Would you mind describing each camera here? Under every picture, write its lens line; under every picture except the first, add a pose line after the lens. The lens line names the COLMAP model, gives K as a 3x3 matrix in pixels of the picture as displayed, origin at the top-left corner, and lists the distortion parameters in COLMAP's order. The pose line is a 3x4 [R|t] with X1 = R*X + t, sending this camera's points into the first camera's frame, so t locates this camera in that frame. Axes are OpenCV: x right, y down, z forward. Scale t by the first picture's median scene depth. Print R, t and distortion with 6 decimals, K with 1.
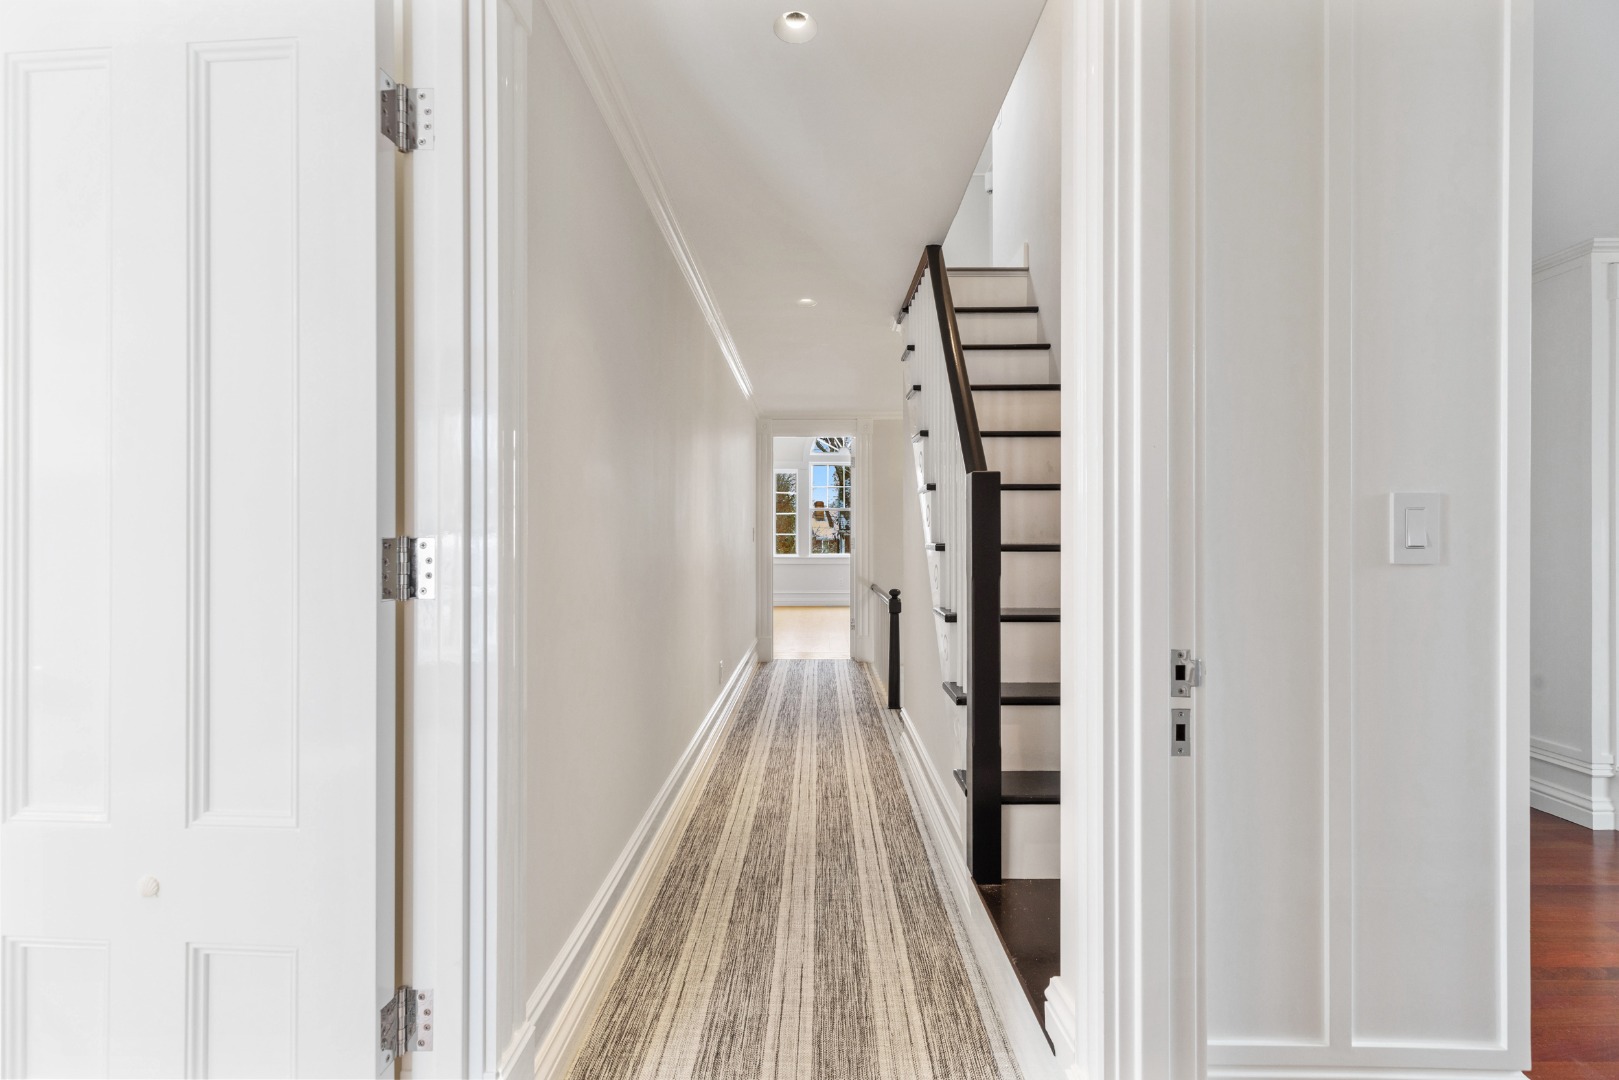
lens RADIAL K [[721.0, 0, 809.4], [0, 721.0, 537.3], [0, 0, 1]] dist [0.001031, -0.000757]
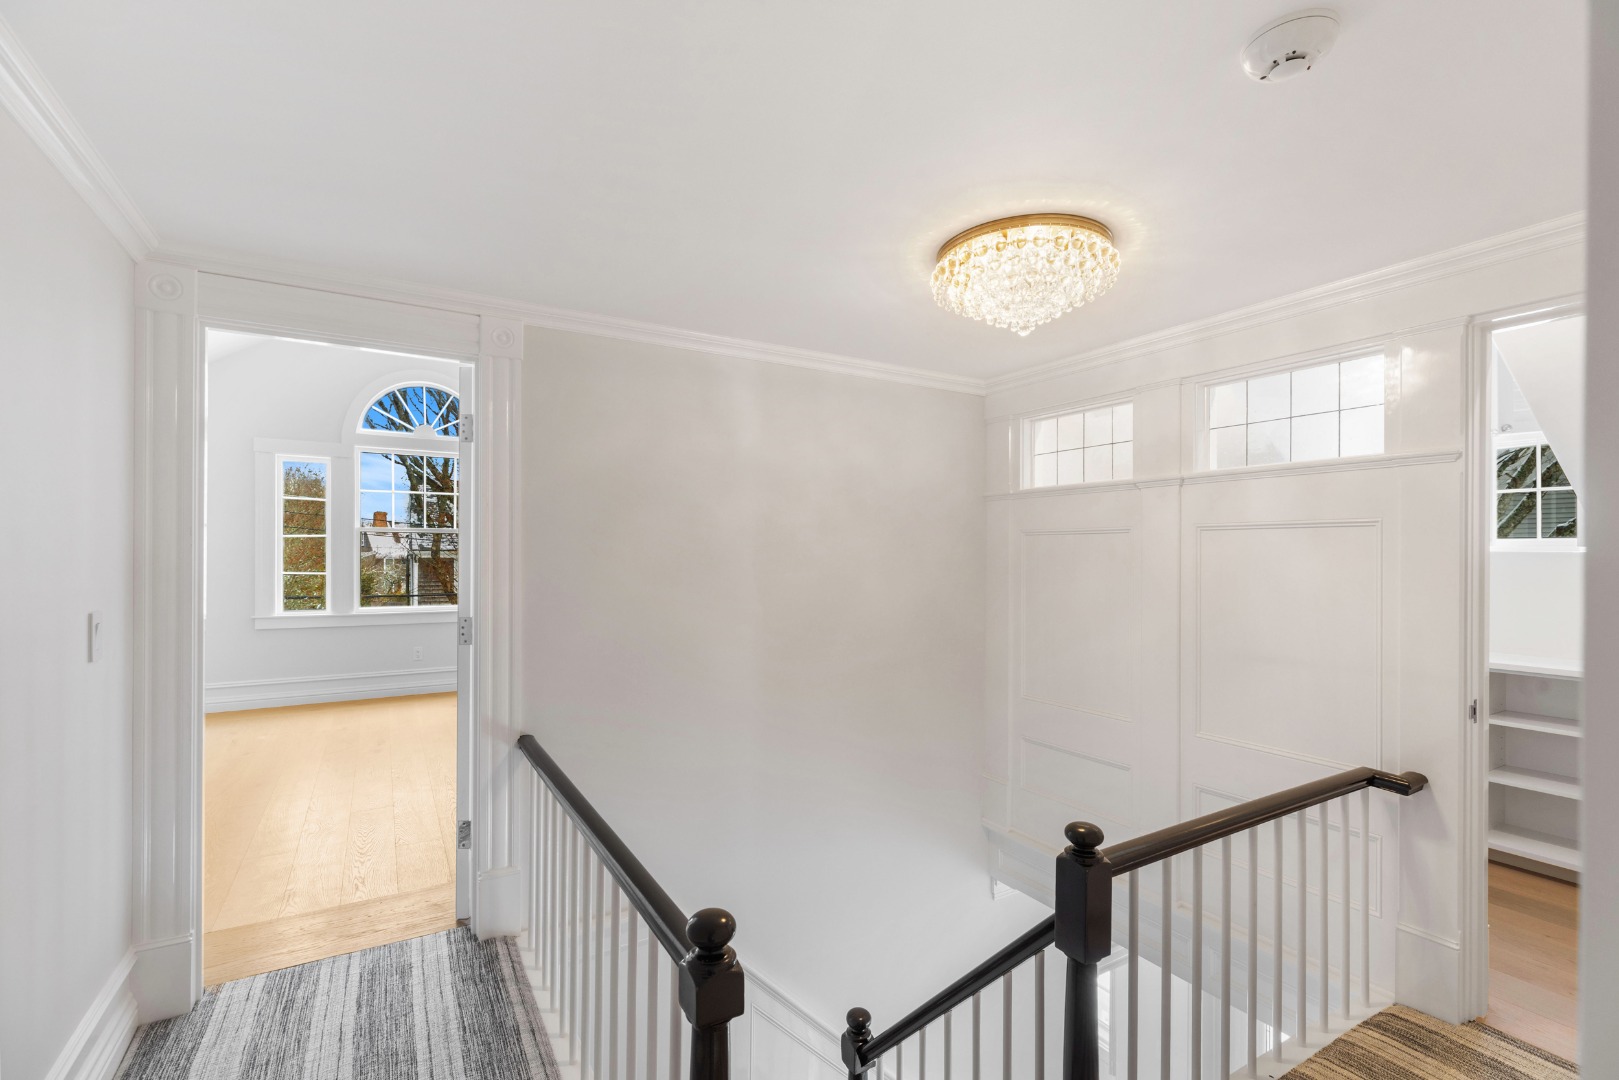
lens RADIAL K [[721.0, 0, 809.4], [0, 721.0, 537.3], [0, 0, 1]] dist [0.001031, -0.000757]
pose [[0.852770, 0.001987, 0.522284, 0.008819], [0.007092, 0.999857, -0.015383, -0.021814], [-0.522239, 0.016822, 0.852633, 0.335263]]
